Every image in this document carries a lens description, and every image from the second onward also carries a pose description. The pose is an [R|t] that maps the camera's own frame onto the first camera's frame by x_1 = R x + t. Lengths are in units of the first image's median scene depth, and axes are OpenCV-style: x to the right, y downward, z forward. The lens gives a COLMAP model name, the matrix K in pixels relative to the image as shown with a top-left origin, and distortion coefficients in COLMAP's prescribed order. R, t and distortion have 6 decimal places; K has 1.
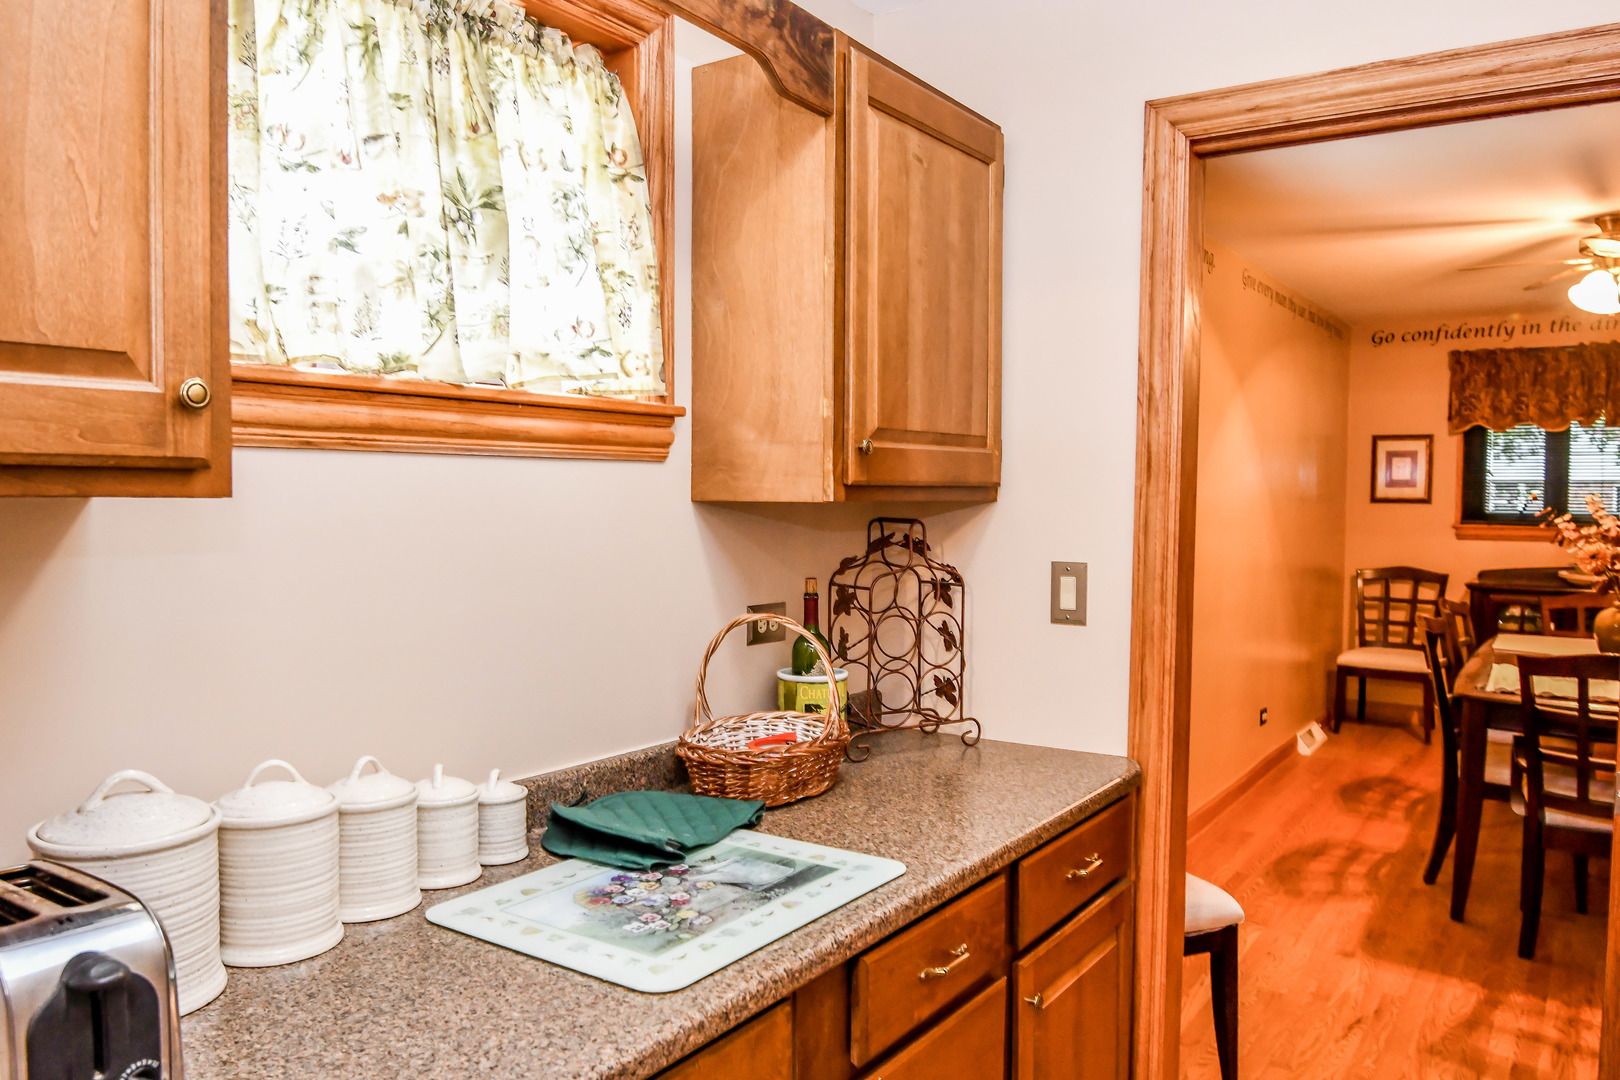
lens RADIAL K [[1173.9, 0, 801.4], [0, 1173.9, 537.6], [0, 0, 1]] dist [-0.005287, -0.028413]
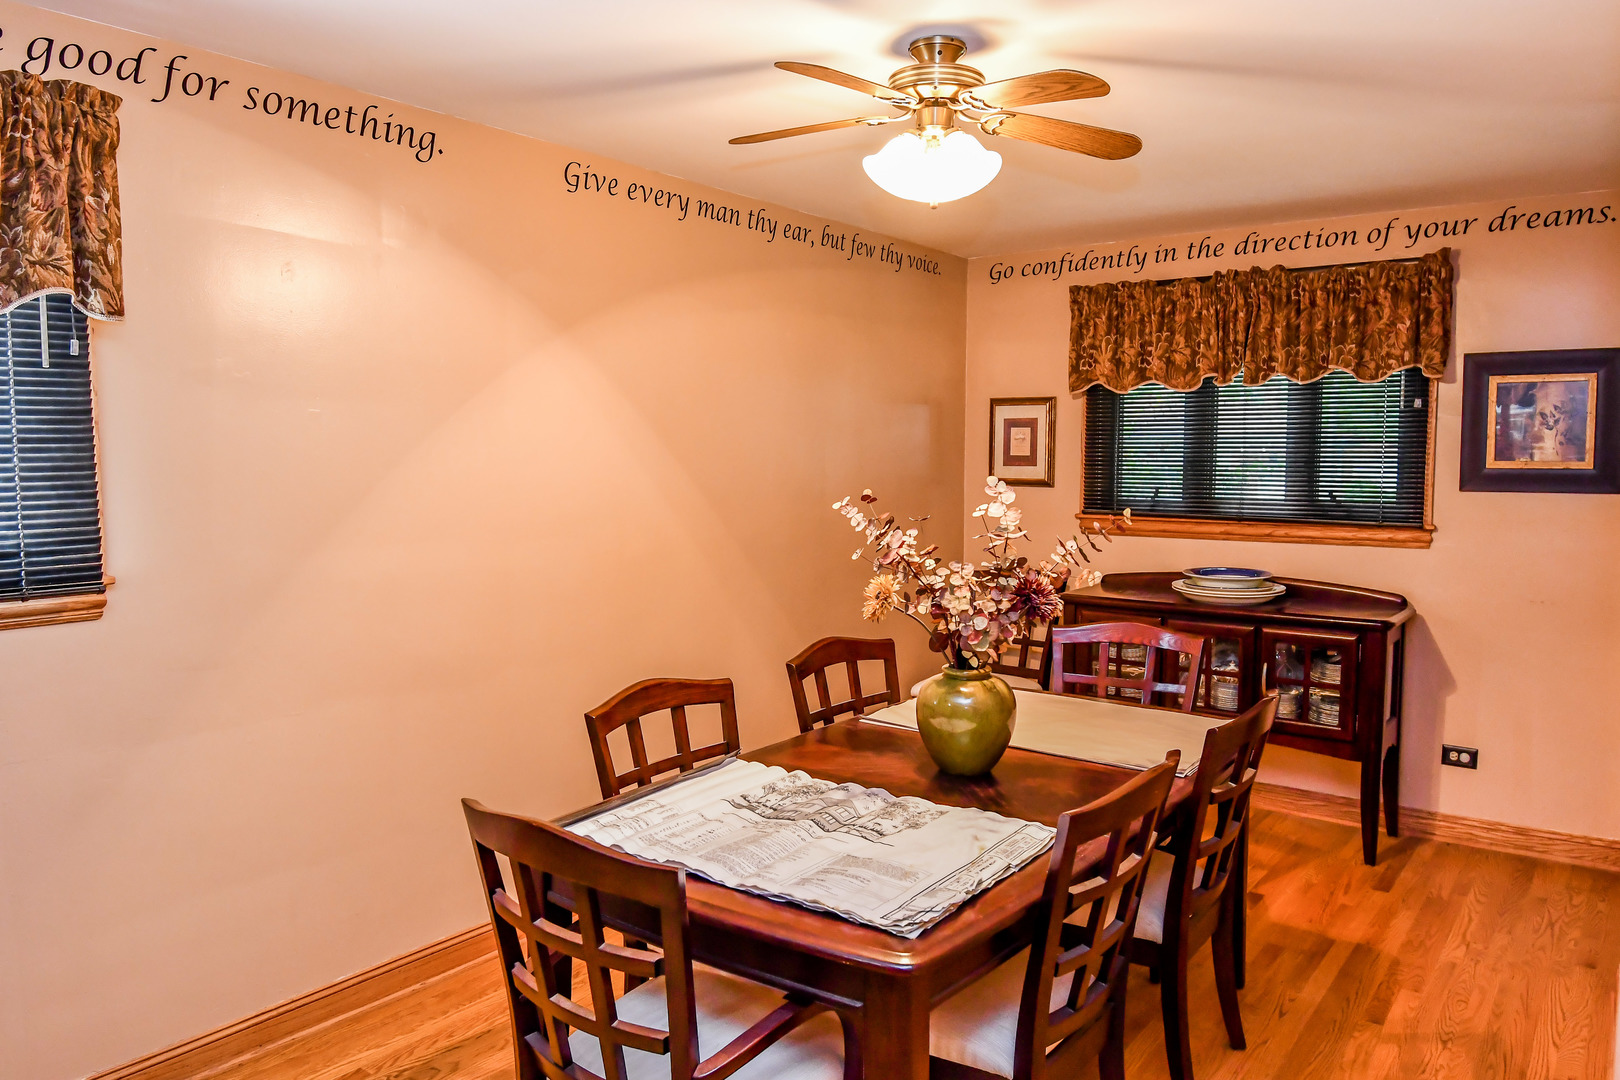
lens RADIAL K [[1173.9, 0, 803.2], [0, 1173.9, 538.6], [0, 0, 1]] dist [-0.005287, -0.028413]
pose [[0.999788, -0.005308, -0.019907, 0.405100], [0.005950, 0.999461, 0.032296, -0.022113], [0.019725, -0.032408, 0.999280, 0.233080]]
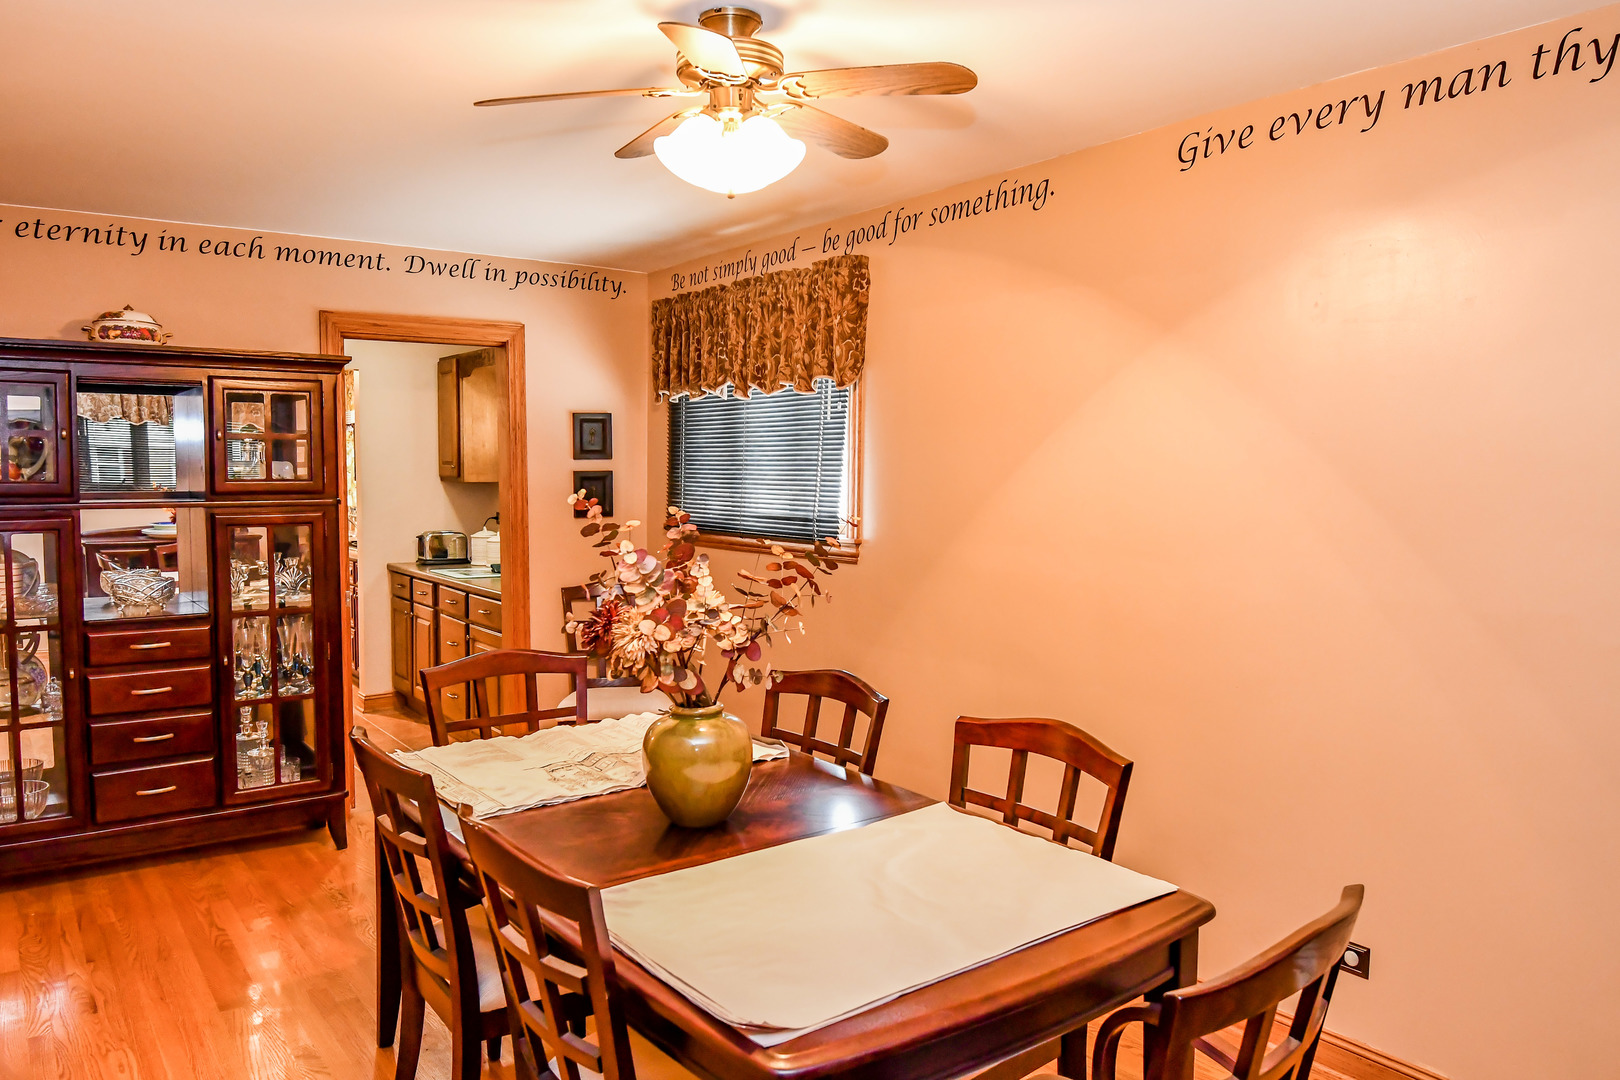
lens RADIAL K [[1173.9, 0, 809.1], [0, 1173.9, 540.3], [0, 0, 1]] dist [-0.005287, -0.028413]
pose [[-0.333848, 0.053819, -0.941089, 0.790502], [-0.044737, 0.996339, 0.072849, -0.044432], [0.941565, 0.066422, -0.330218, 0.800354]]
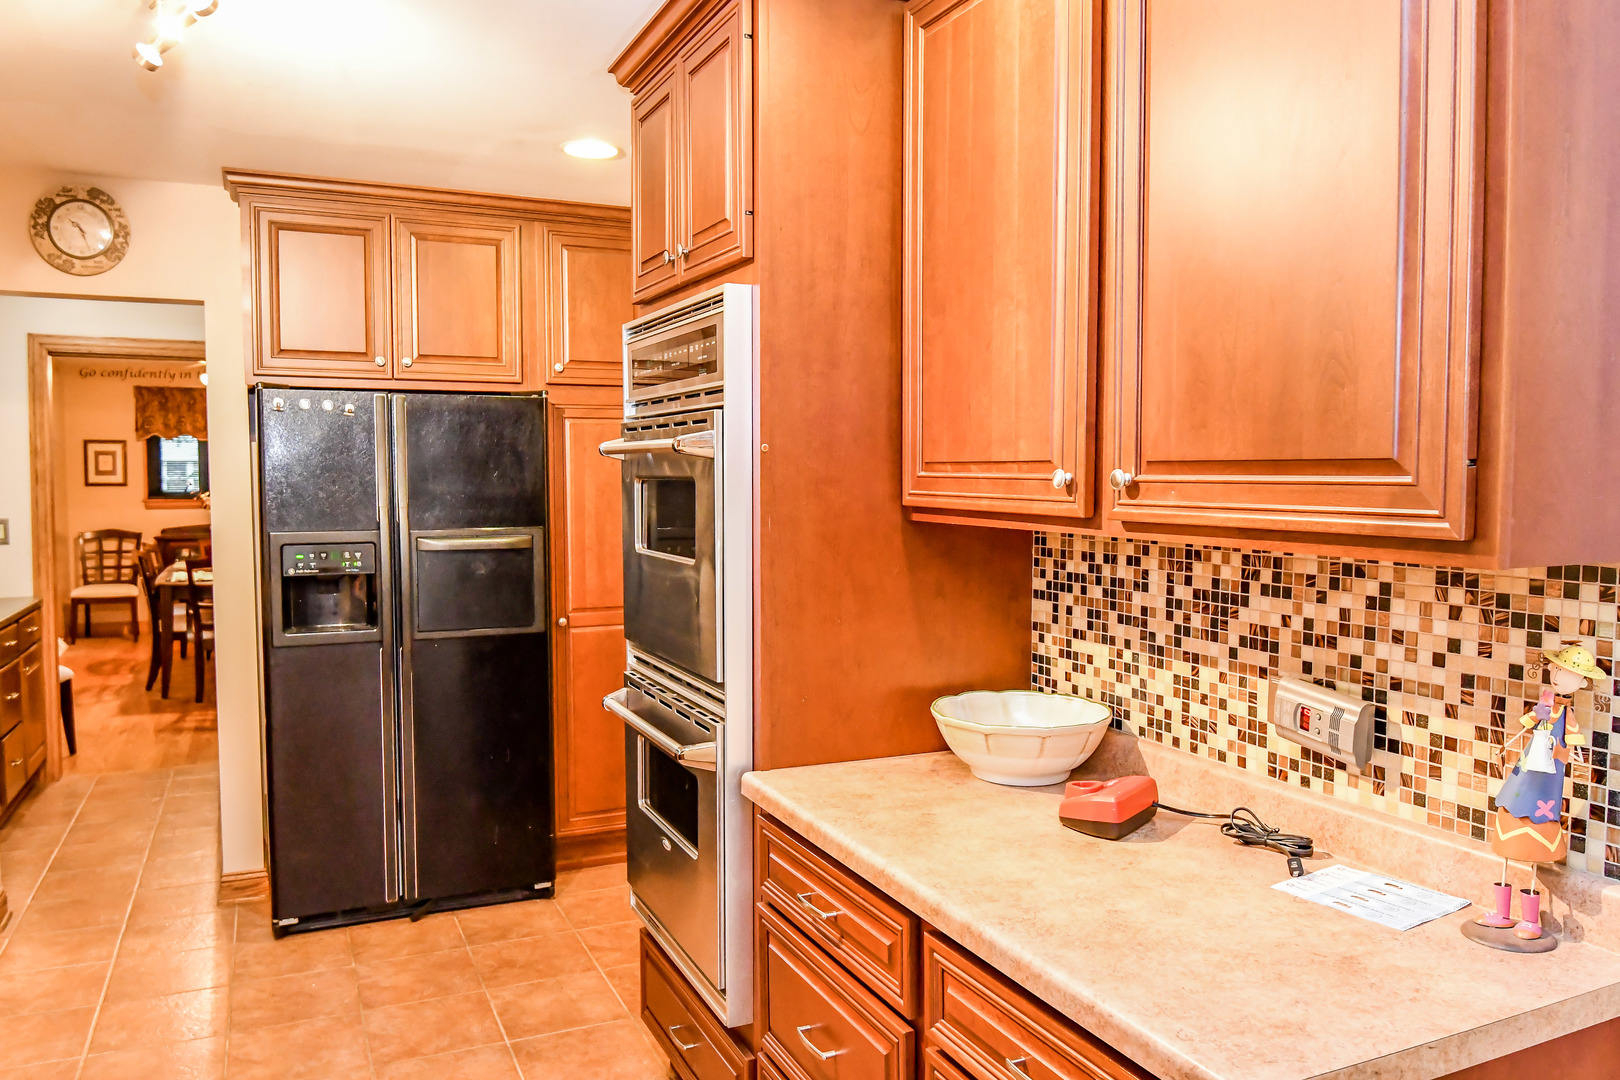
lens RADIAL K [[1173.9, 0, 805.6], [0, 1173.9, 537.6], [0, 0, 1]] dist [-0.005287, -0.028413]
pose [[0.509897, -0.054893, 0.858483, -0.321751], [0.037727, 0.998429, 0.041433, 0.007793], [-0.859408, 0.011262, 0.511166, -0.536952]]
